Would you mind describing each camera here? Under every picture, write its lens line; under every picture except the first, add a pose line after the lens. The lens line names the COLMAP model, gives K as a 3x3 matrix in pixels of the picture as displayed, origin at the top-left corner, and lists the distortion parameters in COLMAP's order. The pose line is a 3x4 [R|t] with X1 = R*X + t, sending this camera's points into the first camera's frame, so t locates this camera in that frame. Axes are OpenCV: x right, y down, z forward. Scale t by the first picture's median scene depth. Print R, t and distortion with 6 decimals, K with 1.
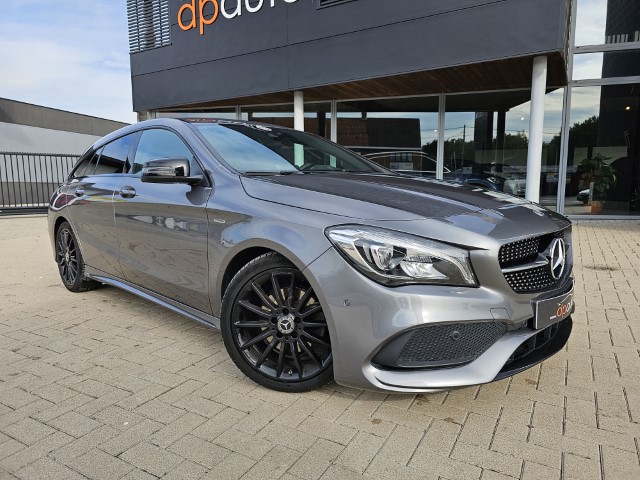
lens RADIAL K [[435.0, 0, 324.6], [0, 435.0, 241.8], [0, 0, 1]] dist [0.018139, -0.003525]
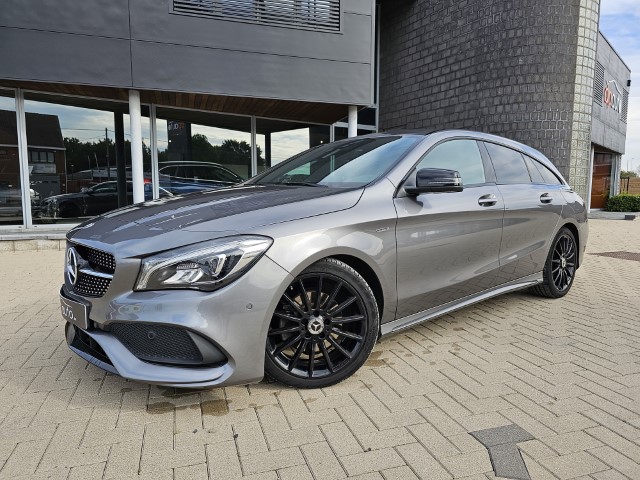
lens RADIAL K [[434.1, 0, 314.5], [0, 434.1, 240.9], [0, 0, 1]] dist [0.023163, -0.003339]
pose [[0.678180, -0.066126, 0.731915, -1.527171], [0.083724, 0.996411, 0.012445, -0.029759], [-0.730111, 0.052839, 0.681283, 0.342497]]
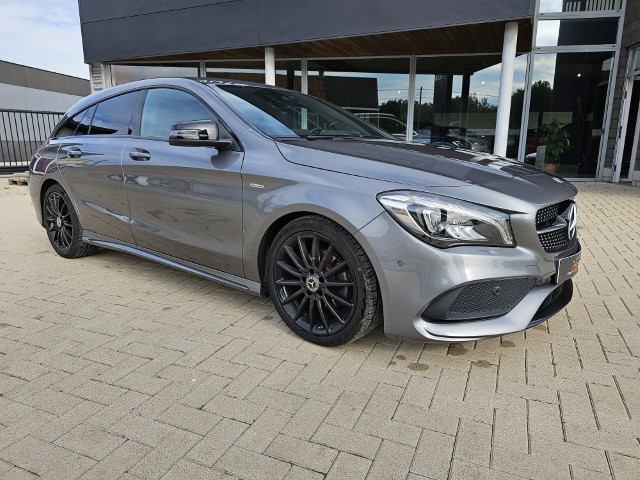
lens RADIAL K [[434.6, 0, 328.2], [0, 434.6, 242.2], [0, 0, 1]] dist [0.006551, 0.000257]
pose [[0.993487, -0.013712, 0.113115, -0.138367], [0.003530, 0.995960, 0.089730, -0.005356], [-0.113888, -0.088746, 0.989522, -0.022691]]
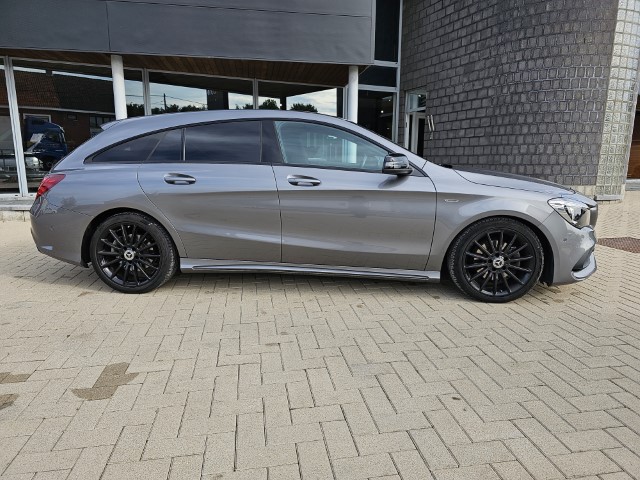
lens RADIAL K [[435.0, 0, 324.6], [0, 435.0, 241.8], [0, 0, 1]] dist [0.018139, -0.003525]
pose [[0.768034, -0.105908, 0.631592, -1.035993], [0.067613, 0.994128, 0.084481, -0.043840], [-0.636830, -0.022180, 0.770685, 0.106070]]
